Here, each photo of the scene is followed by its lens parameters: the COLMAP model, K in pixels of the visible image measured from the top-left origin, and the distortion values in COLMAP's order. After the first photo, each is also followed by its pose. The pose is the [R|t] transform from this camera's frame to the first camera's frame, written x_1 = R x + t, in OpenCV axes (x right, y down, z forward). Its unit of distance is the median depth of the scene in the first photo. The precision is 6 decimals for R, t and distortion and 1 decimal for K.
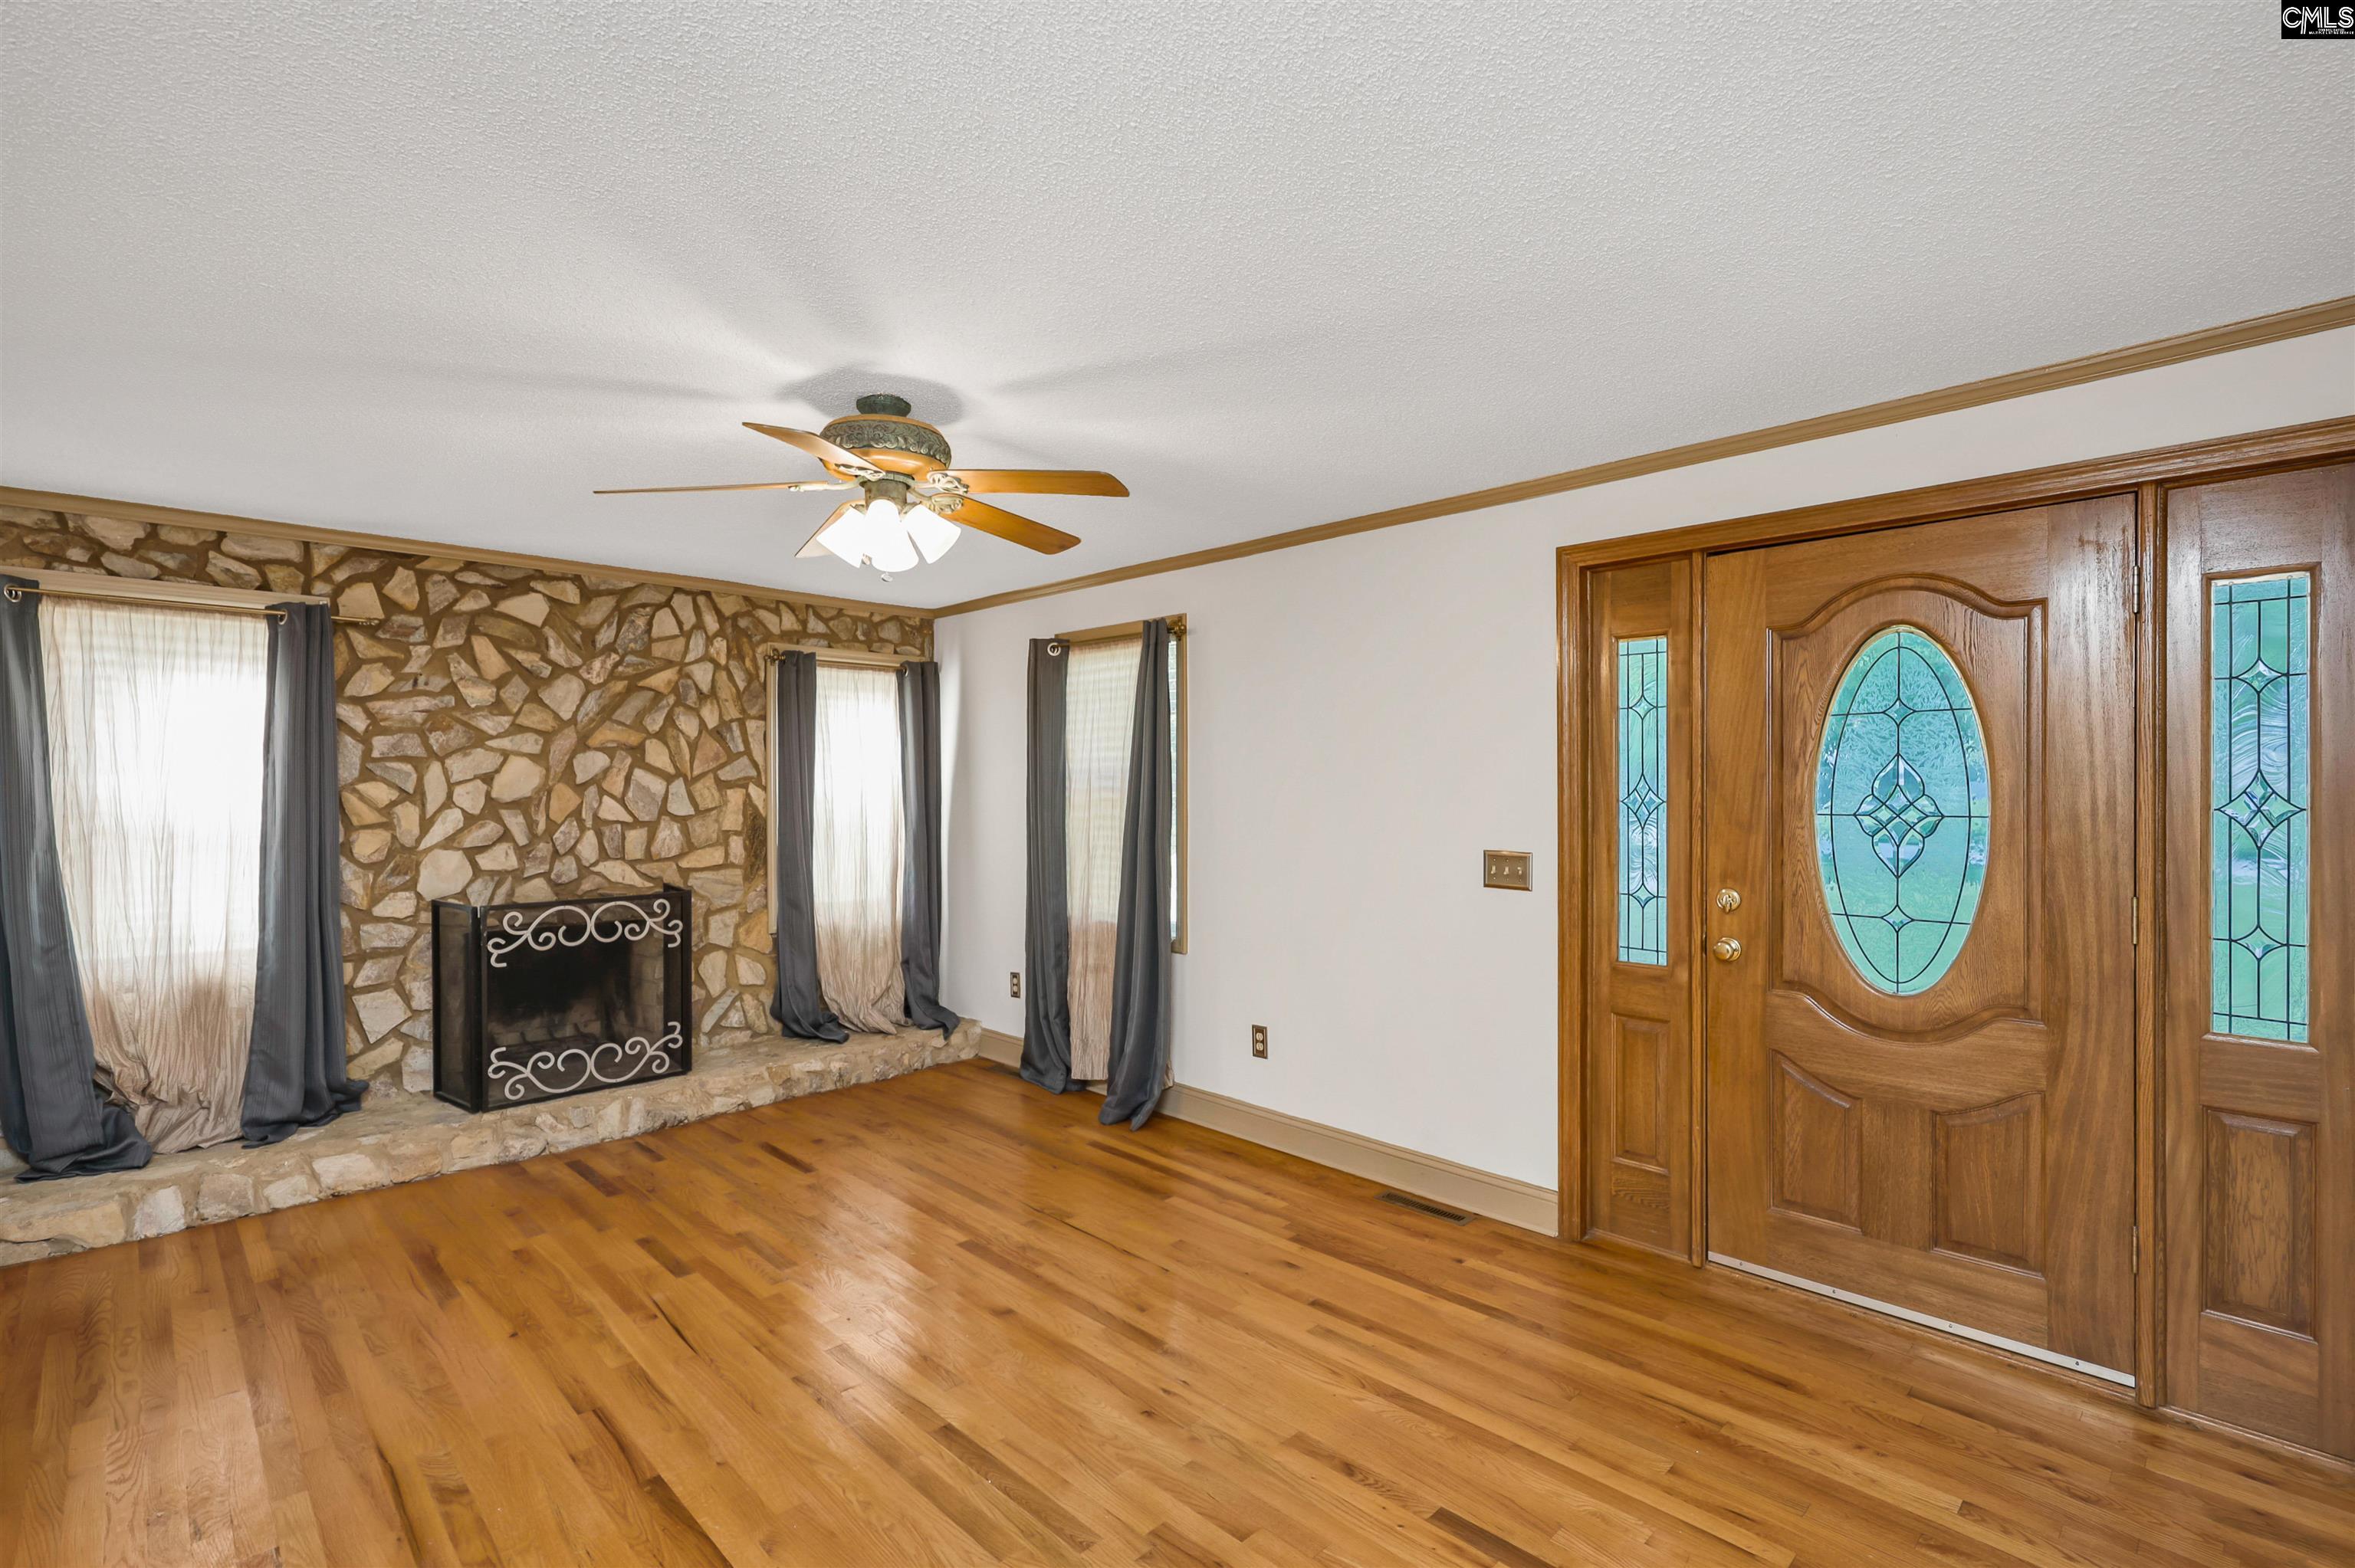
lens RADIAL K [[1051.2, 0, 1182.5], [0, 1051.2, 791.6], [0, 0, 1]] dist [0.000405, 0.000013]
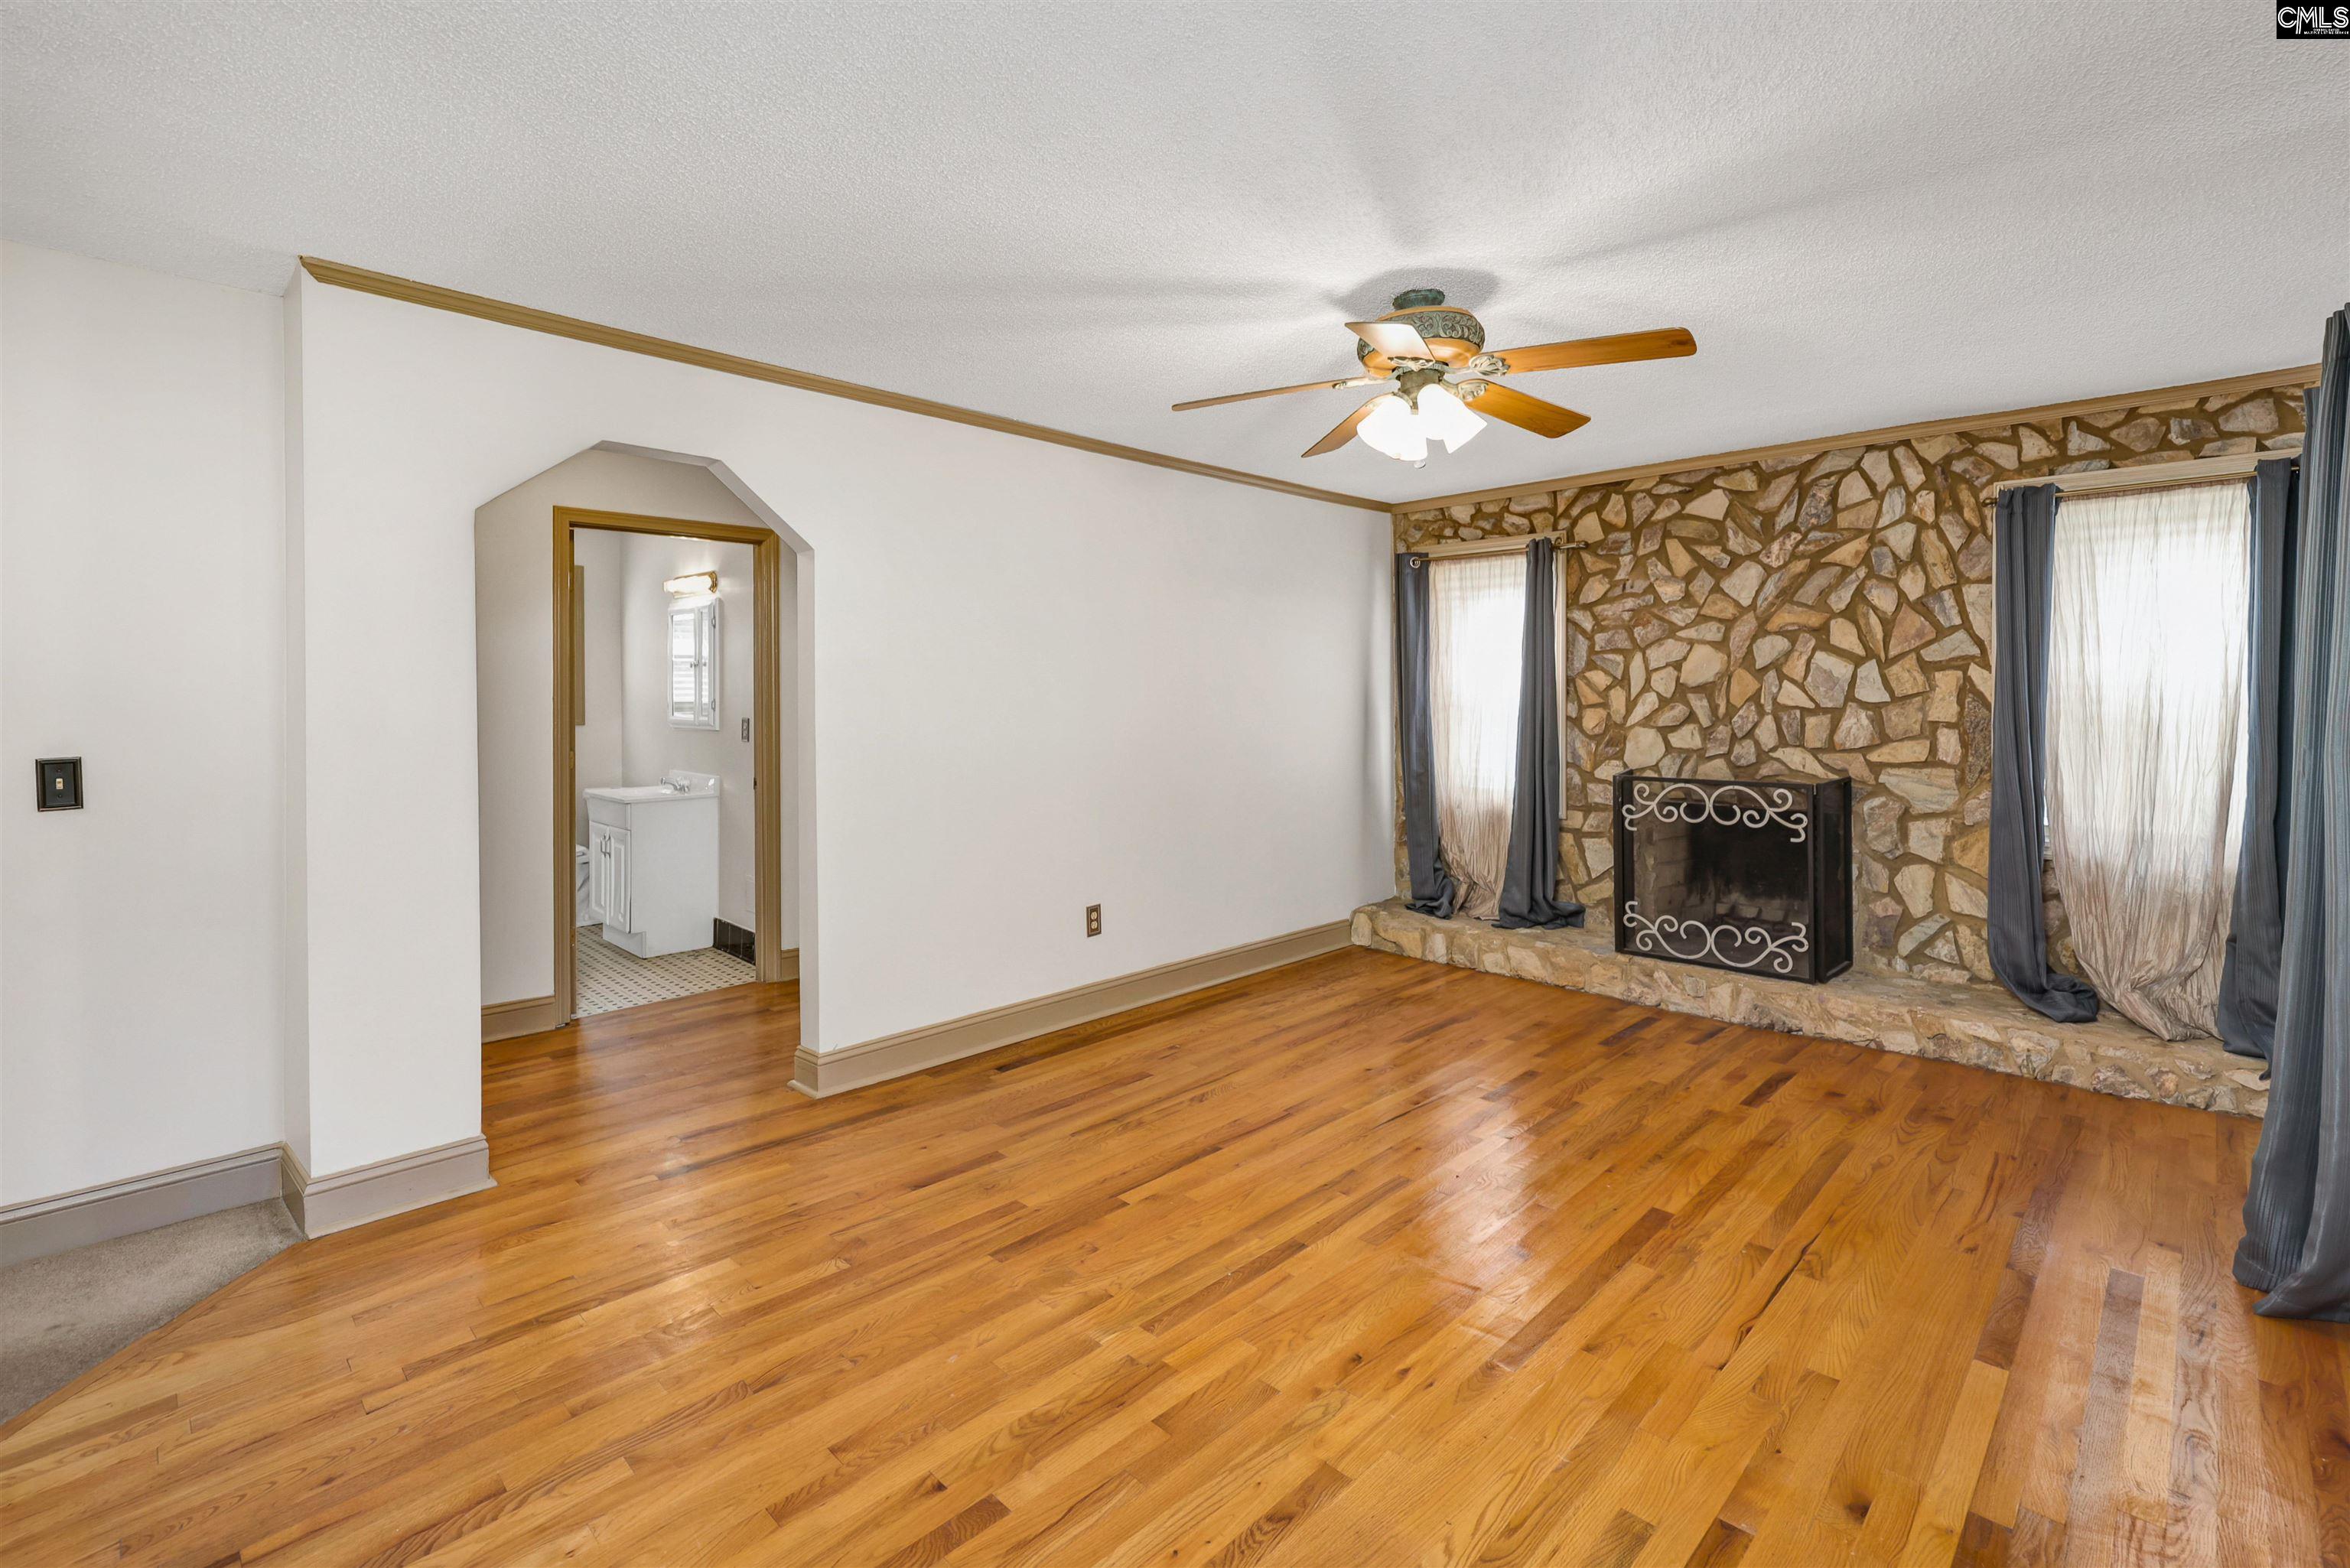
lens RADIAL K [[1078.2, 0, 1172.1], [0, 1078.2, 693.6], [0, 0, 1]] dist [0.000721, 0.000205]
pose [[0.006680, 0.002954, -0.999973, 0.465572], [0.003188, 0.999990, 0.002975, 0.011888], [0.999973, -0.003208, 0.006670, 0.442471]]
